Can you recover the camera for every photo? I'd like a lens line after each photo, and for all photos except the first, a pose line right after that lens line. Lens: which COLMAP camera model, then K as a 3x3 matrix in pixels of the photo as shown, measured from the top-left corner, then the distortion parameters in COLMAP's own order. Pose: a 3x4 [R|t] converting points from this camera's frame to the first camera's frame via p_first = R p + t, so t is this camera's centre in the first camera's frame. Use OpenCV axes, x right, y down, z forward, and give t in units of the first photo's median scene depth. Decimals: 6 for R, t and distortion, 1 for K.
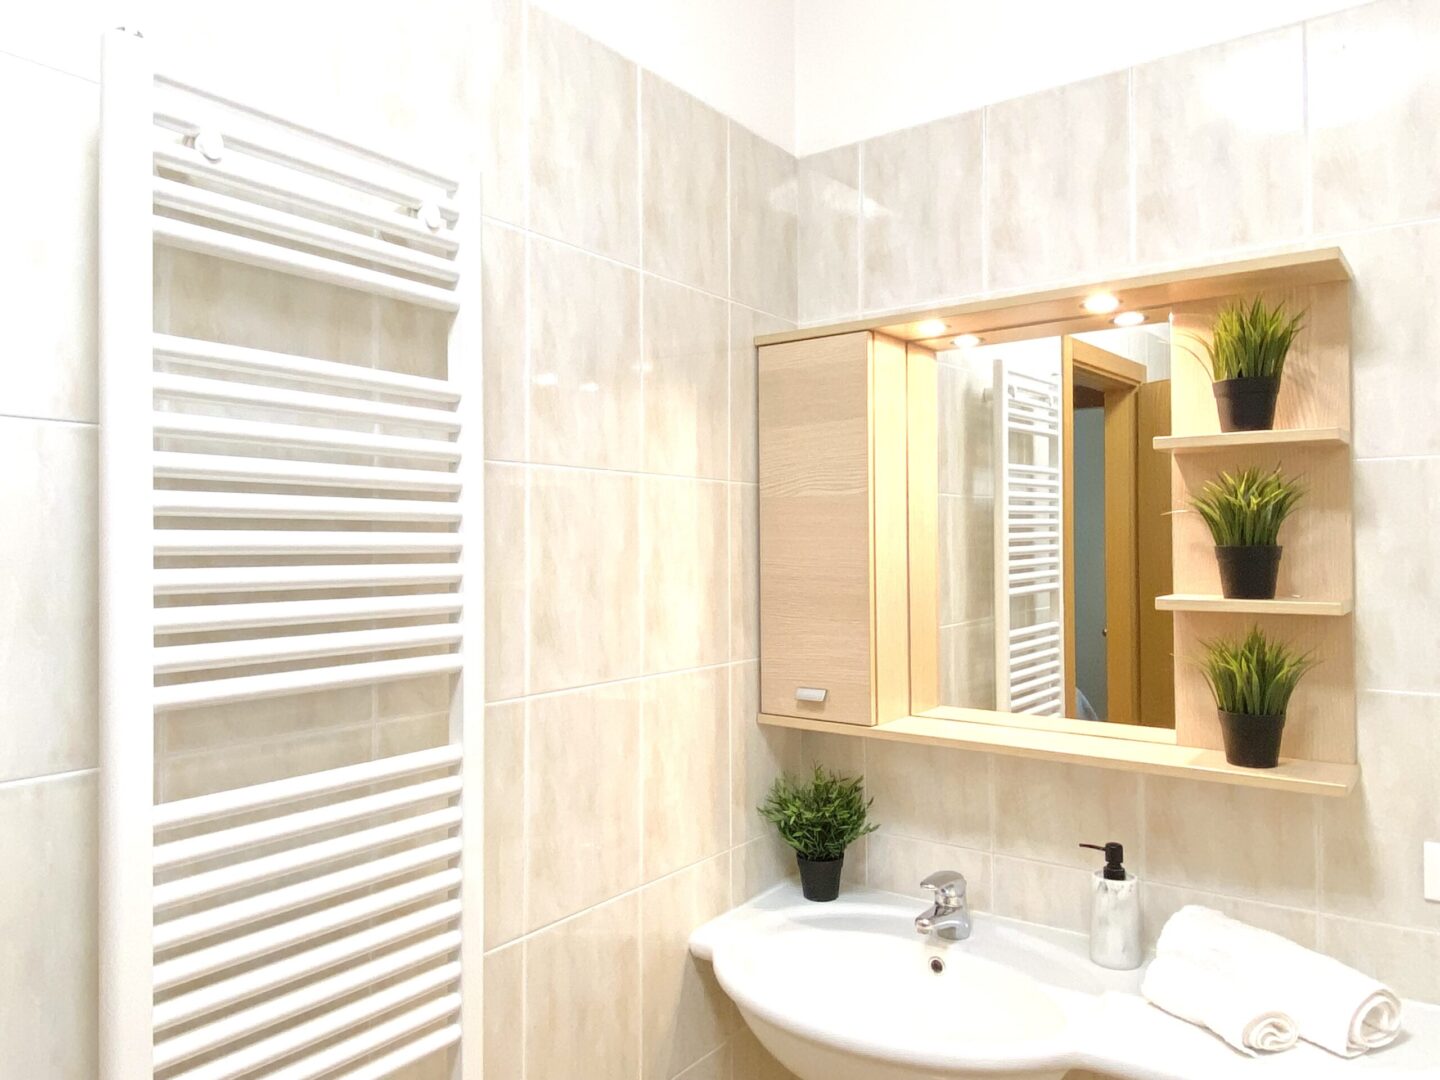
lens RADIAL K [[995.0, 0, 720.0], [0, 995.0, 540.0], [0, 0, 1]] dist [0.002878, 0.000245]
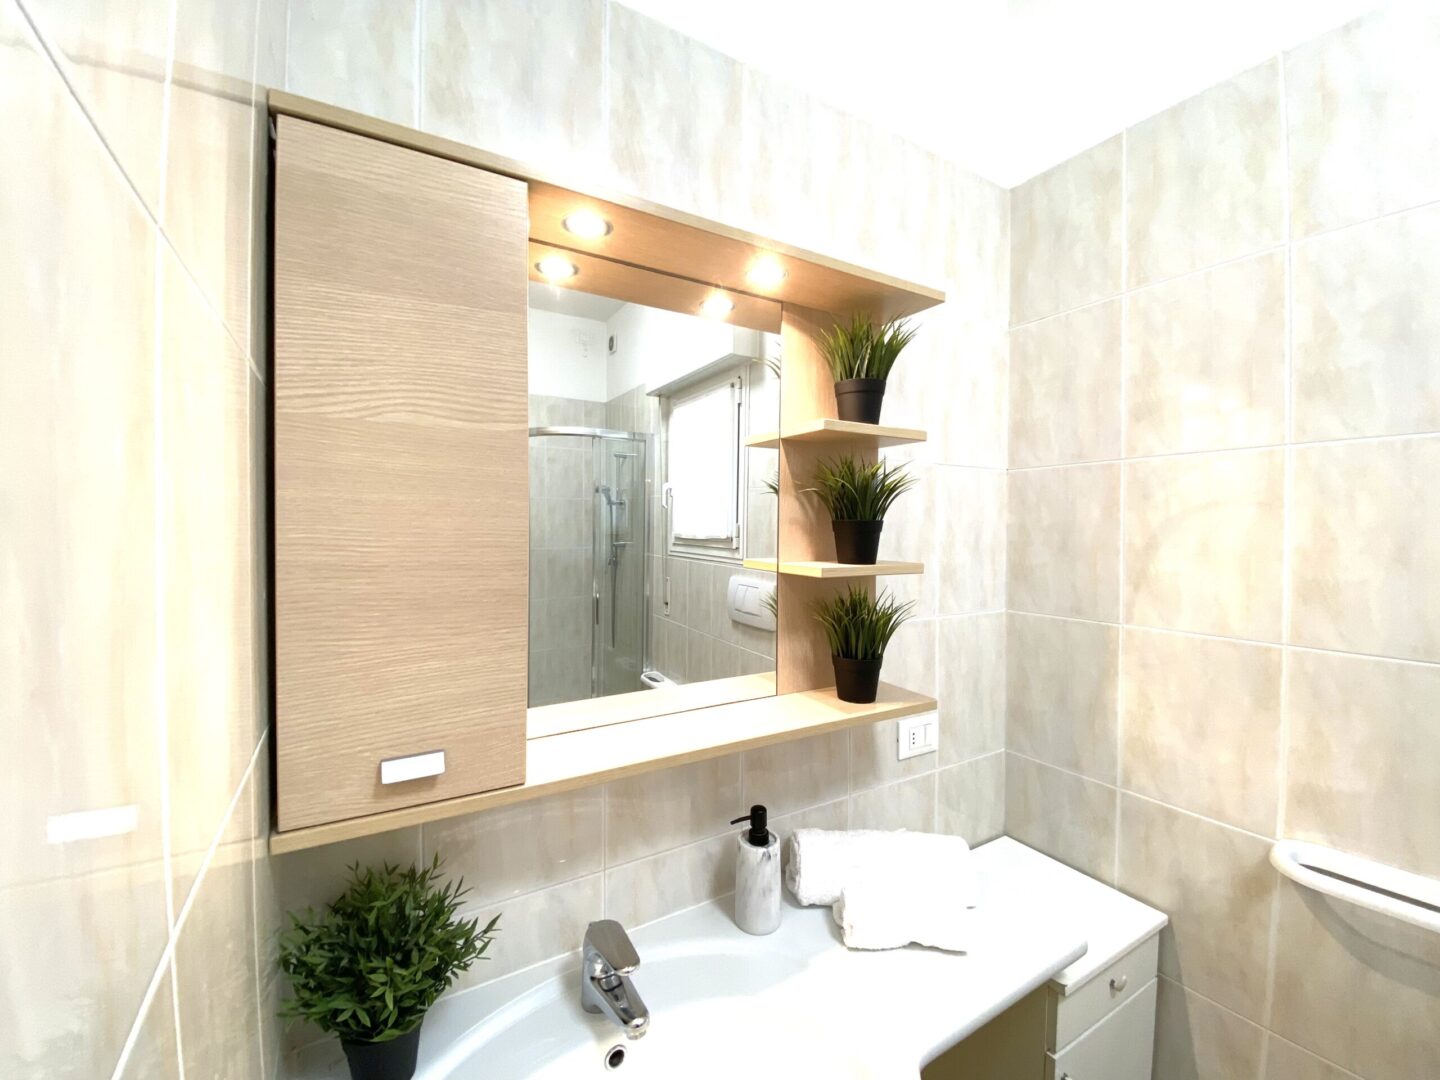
lens RADIAL K [[567.1, 0, 678.6], [0, 567.1, 542.3], [0, 0, 1]] dist [0.018968, -0.017173]
pose [[0.408690, -0.009586, 0.912623, -0.162950], [-0.004091, 0.999916, 0.012335, 0.022063], [-0.912664, -0.008775, 0.408616, 0.789267]]
